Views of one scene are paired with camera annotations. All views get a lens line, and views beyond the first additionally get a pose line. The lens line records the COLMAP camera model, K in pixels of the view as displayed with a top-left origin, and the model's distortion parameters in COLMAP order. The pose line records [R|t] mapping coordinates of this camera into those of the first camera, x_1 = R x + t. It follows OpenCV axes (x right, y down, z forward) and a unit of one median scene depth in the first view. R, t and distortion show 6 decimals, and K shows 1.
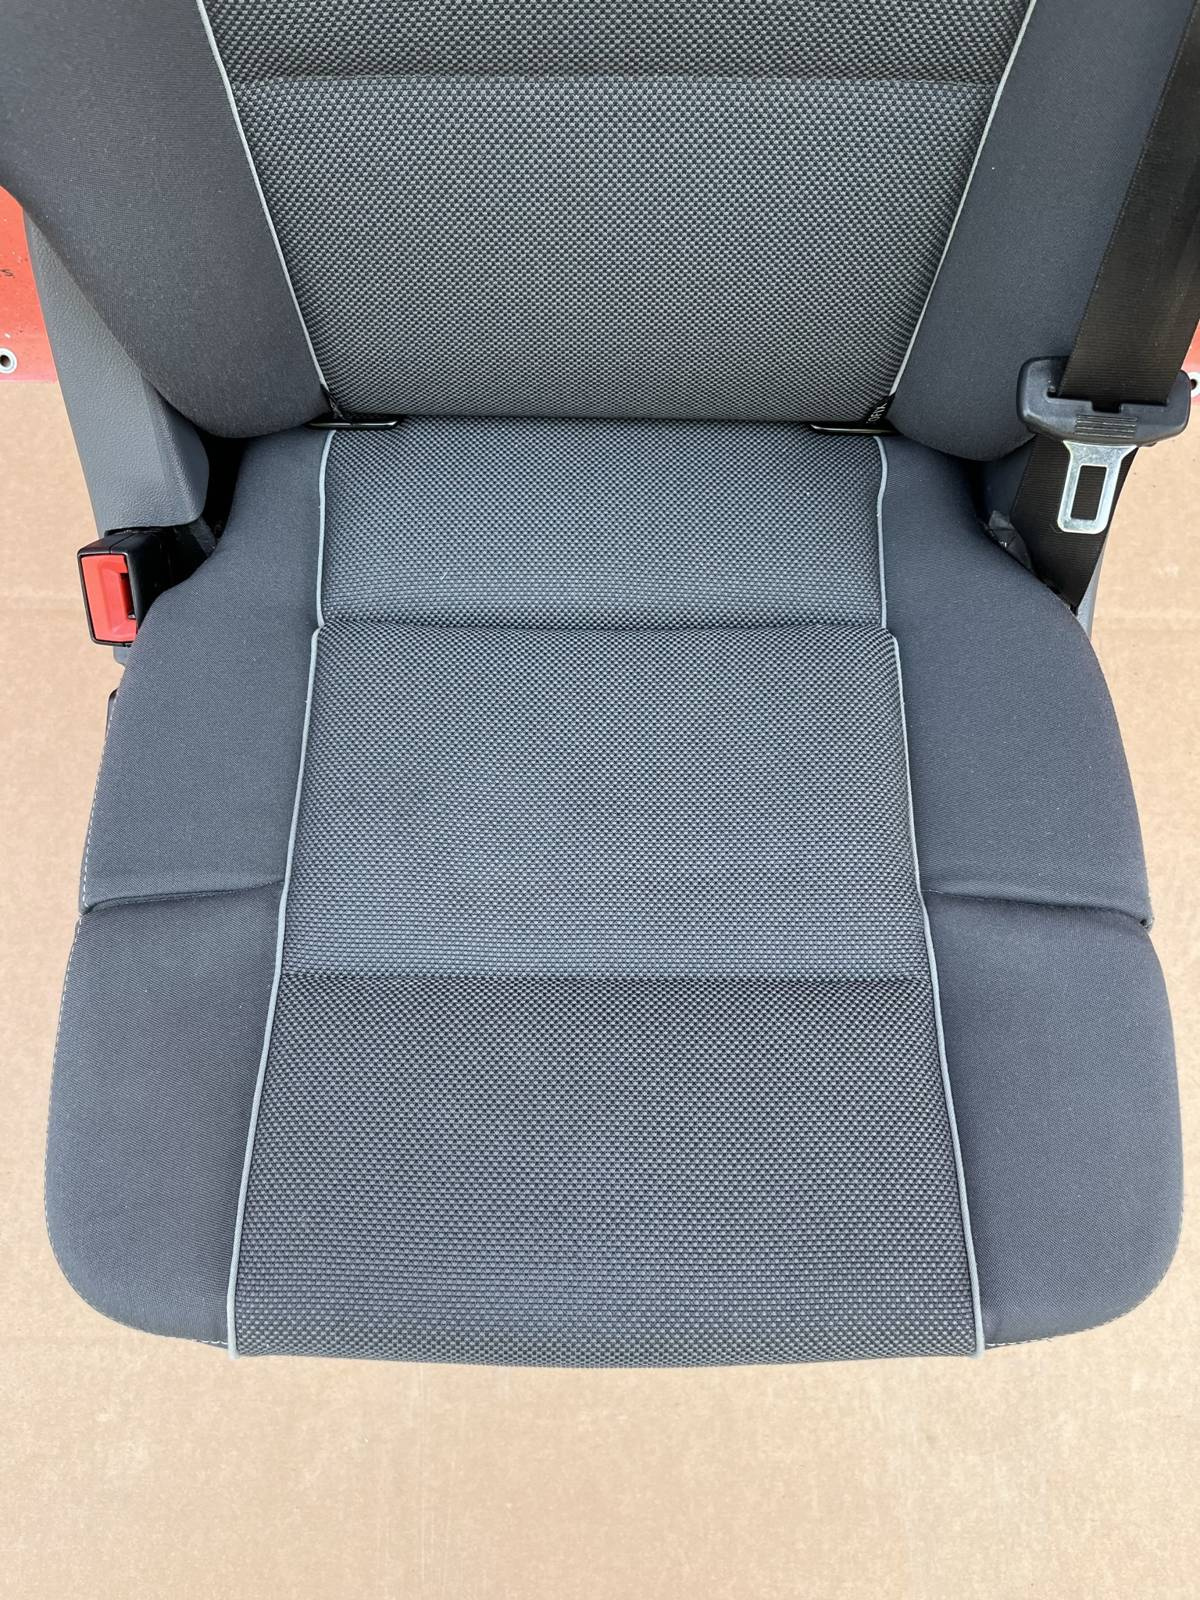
lens RADIAL K [[1207.0, 0, 600.3], [0, 1207.0, 820.2], [0, 0, 1]] dist [0.073340, -0.106115]
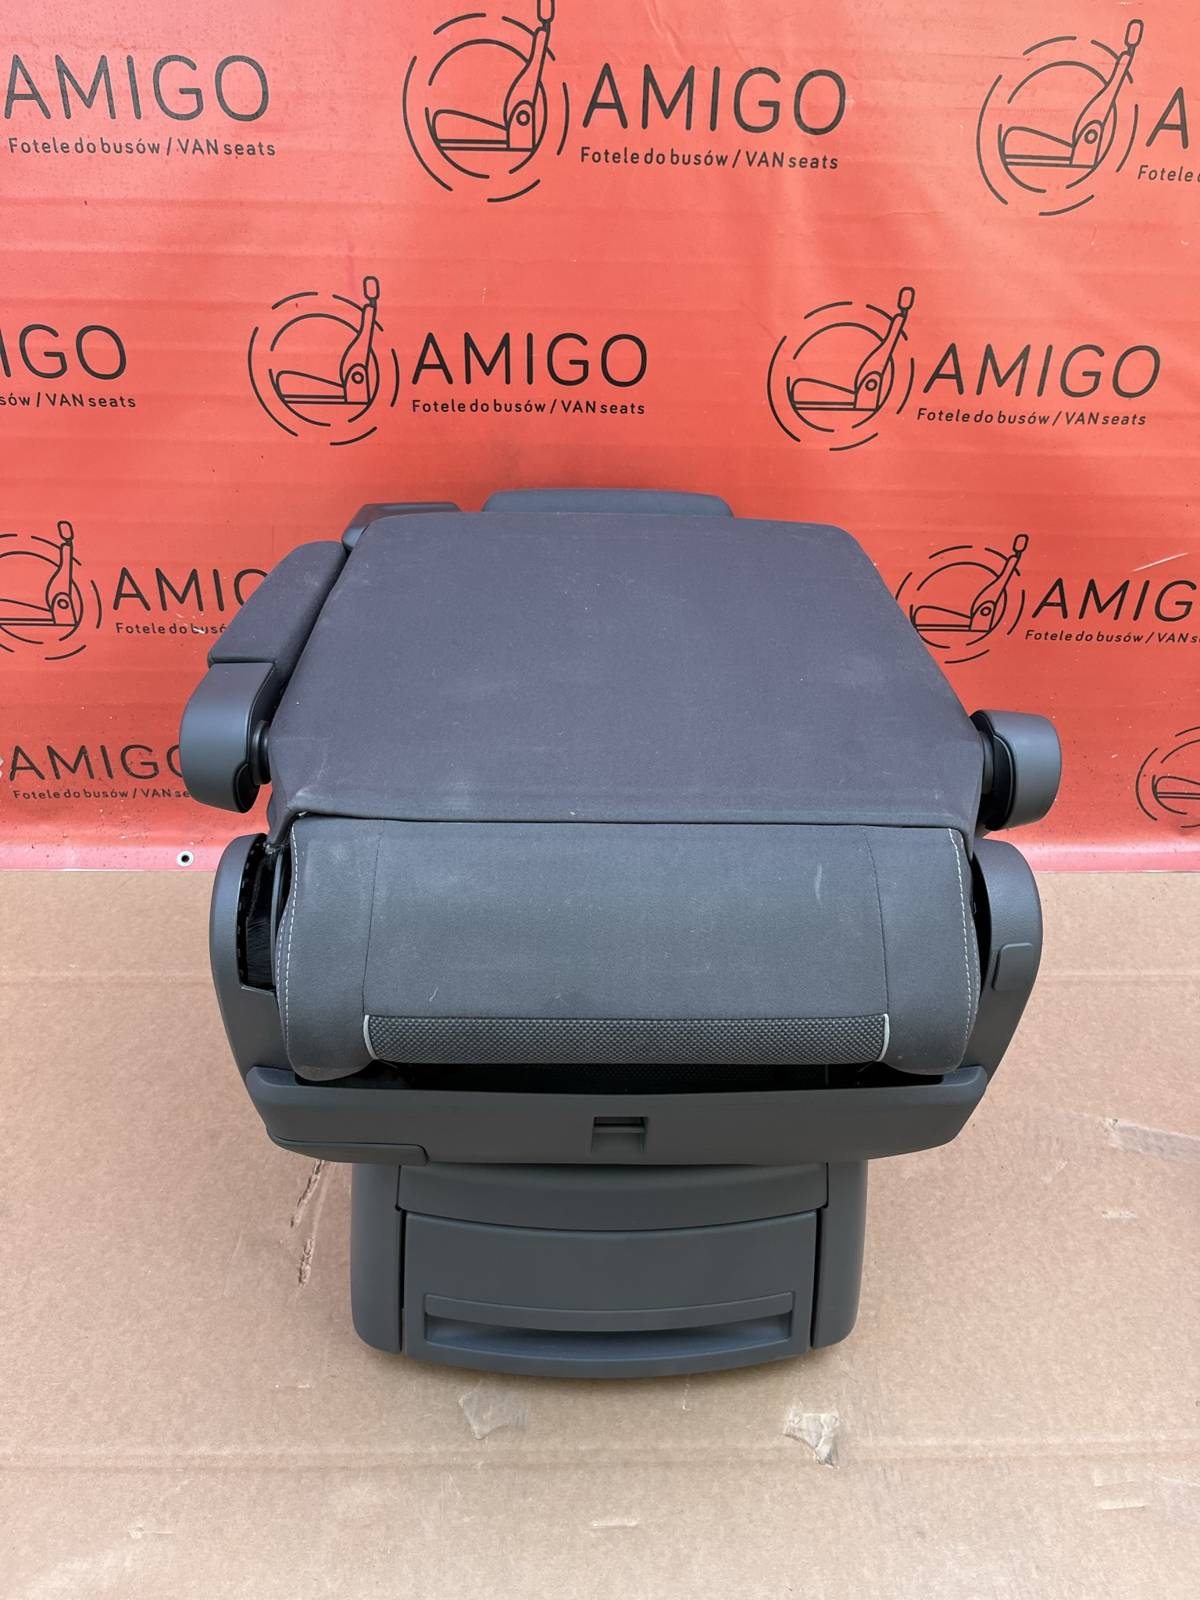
lens RADIAL K [[1207.0, 0, 600.3], [0, 1207.0, 820.2], [0, 0, 1]] dist [0.073340, -0.106115]
pose [[0.998951, -0.013388, 0.043799, -0.046888], [0.039146, 0.746006, -0.664788, 0.738149], [-0.023774, 0.665805, 0.745747, -0.201016]]
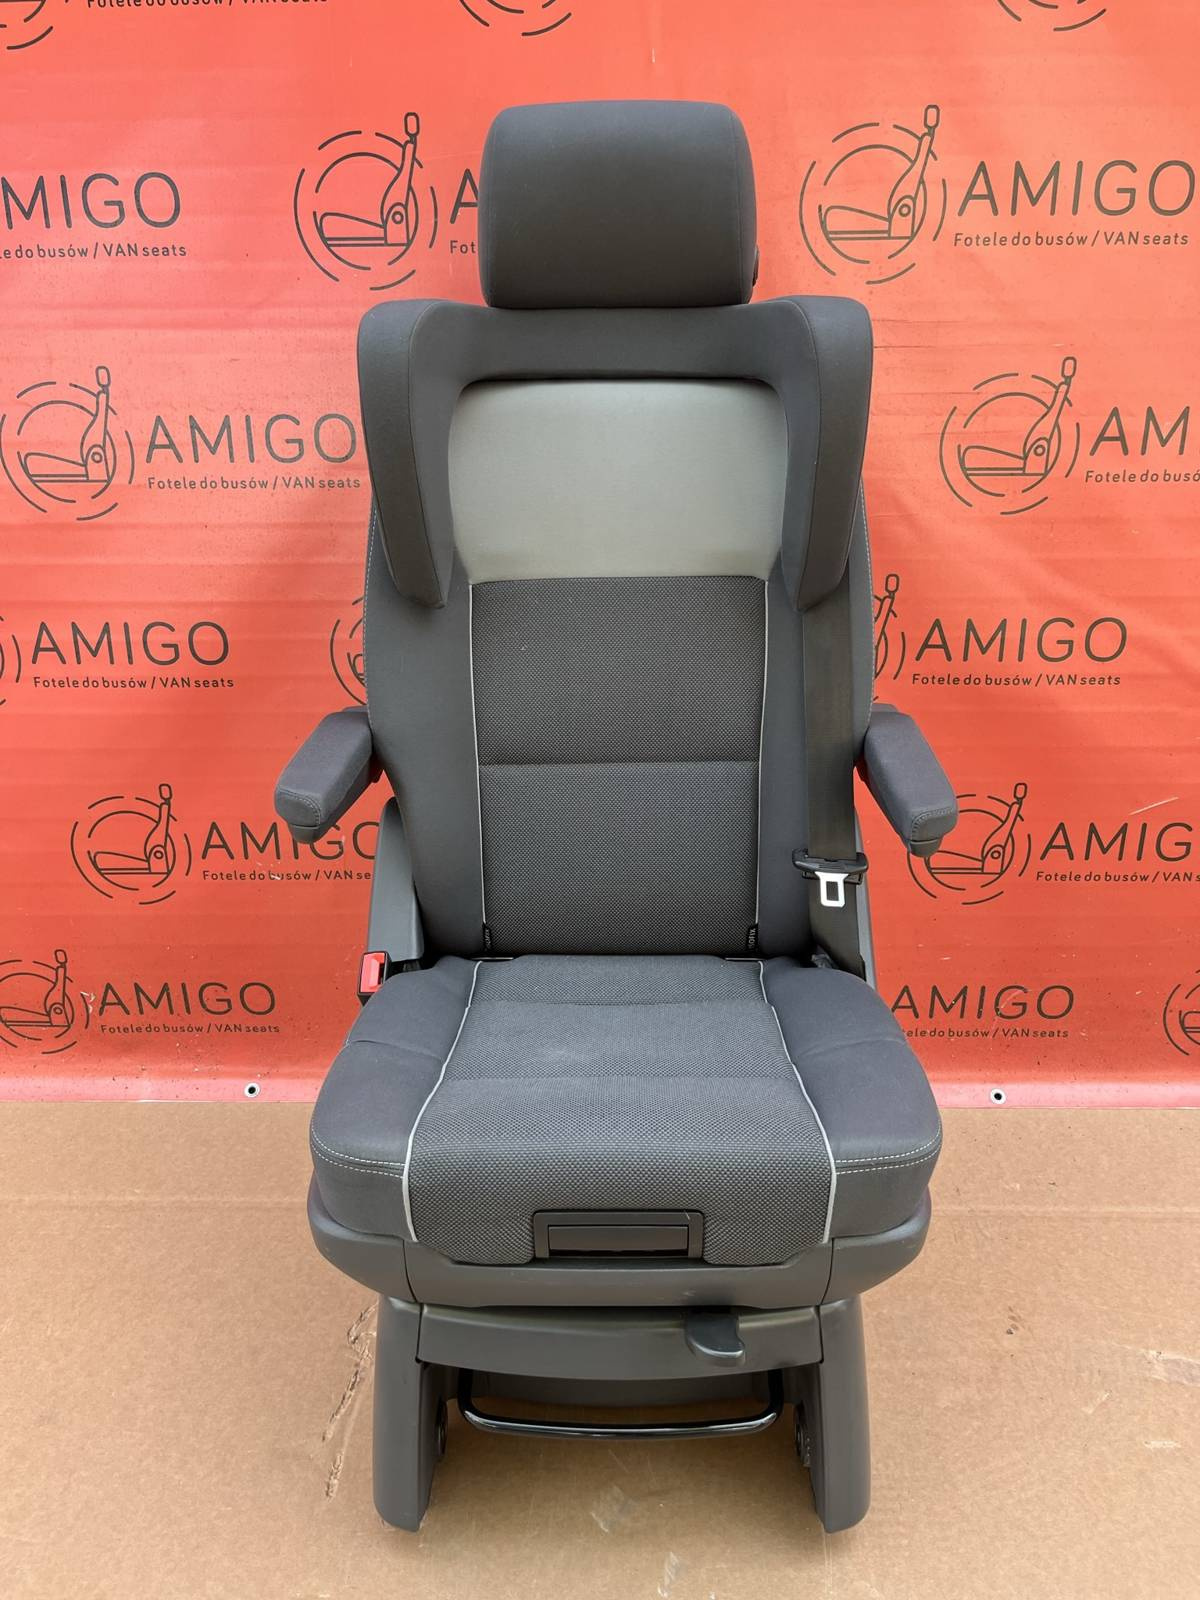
lens RADIAL K [[1236.1, 0, 595.9], [0, 1236.1, 825.7], [0, 0, 1]] dist [-0.003931, 0.031462]
pose [[0.999618, -0.016840, -0.021911, 0.010494], [-0.008693, 0.561004, -0.827767, 0.916383], [0.026231, 0.827642, 0.560643, -0.227245]]
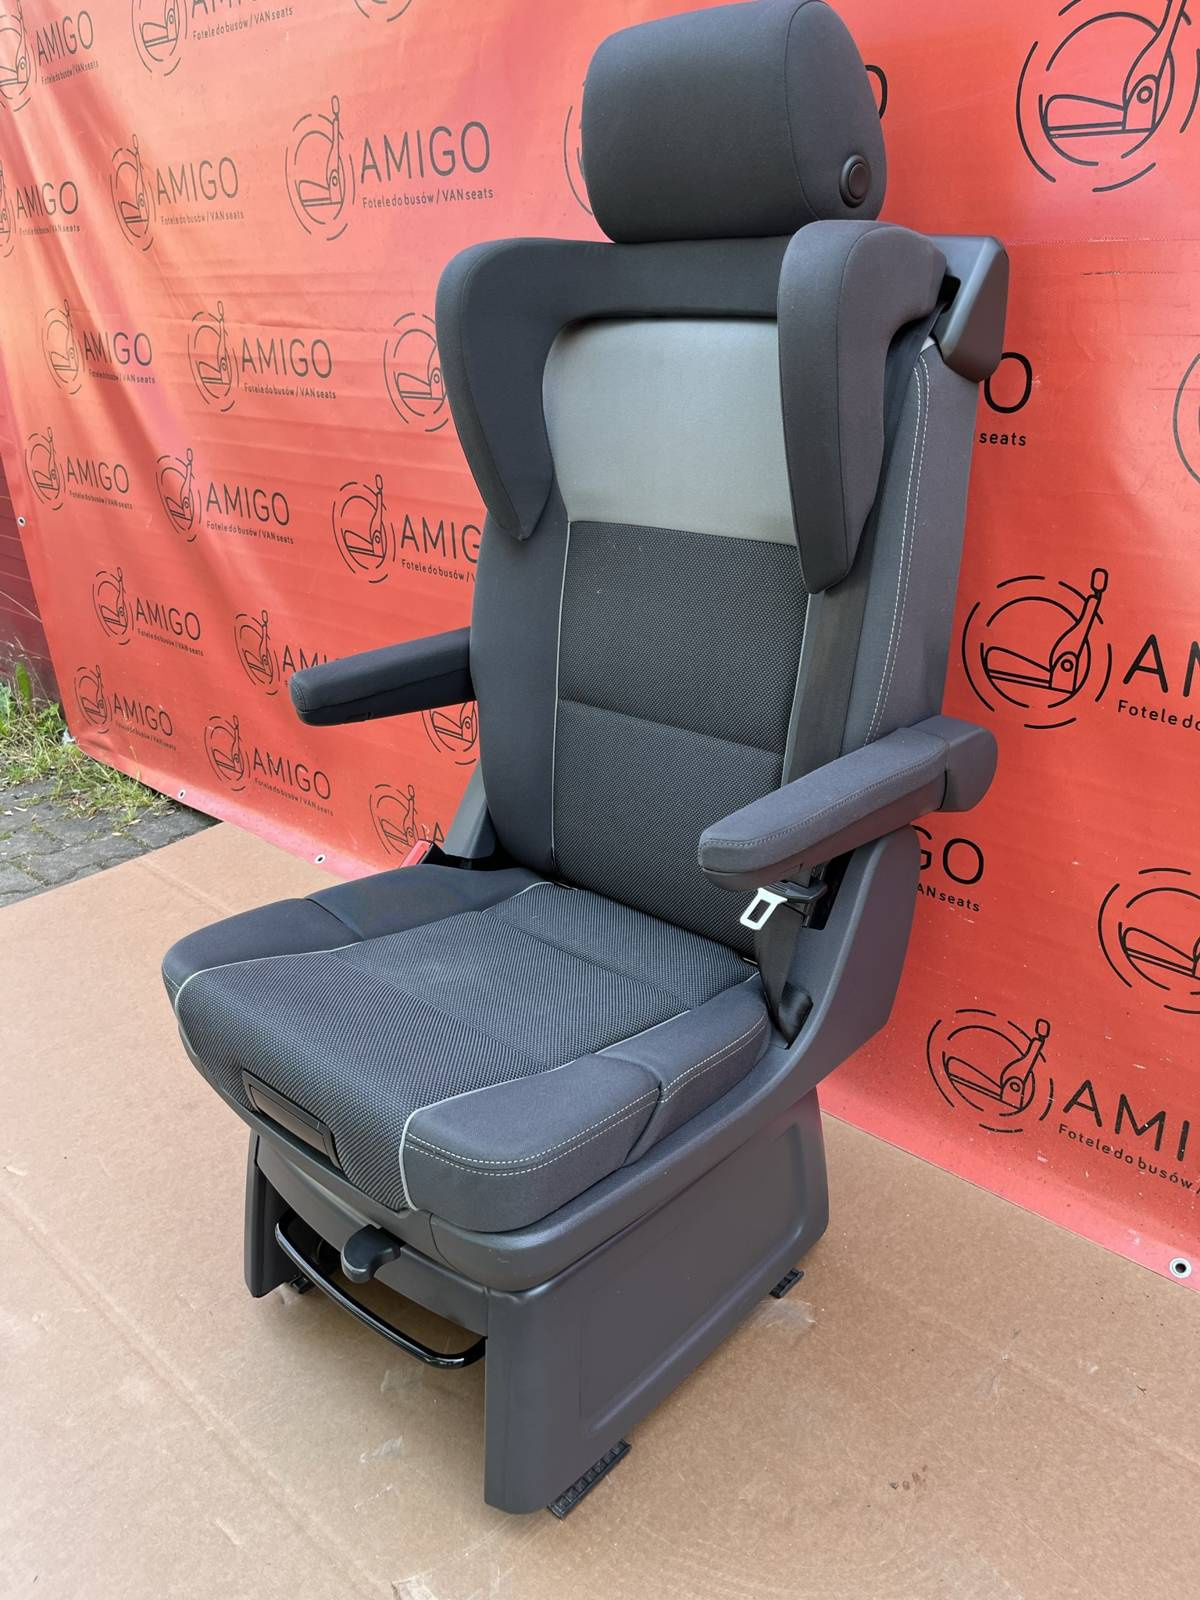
lens RADIAL K [[1260.0, 0, 640.0], [0, 1260.0, 828.9], [0, 0, 1]] dist [0.069641, -0.117813]
pose [[0.735125, 0.243250, -0.632789, 0.924479], [-0.648916, 0.522639, -0.552953, 0.554924], [0.196214, 0.817116, 0.542053, -0.164612]]
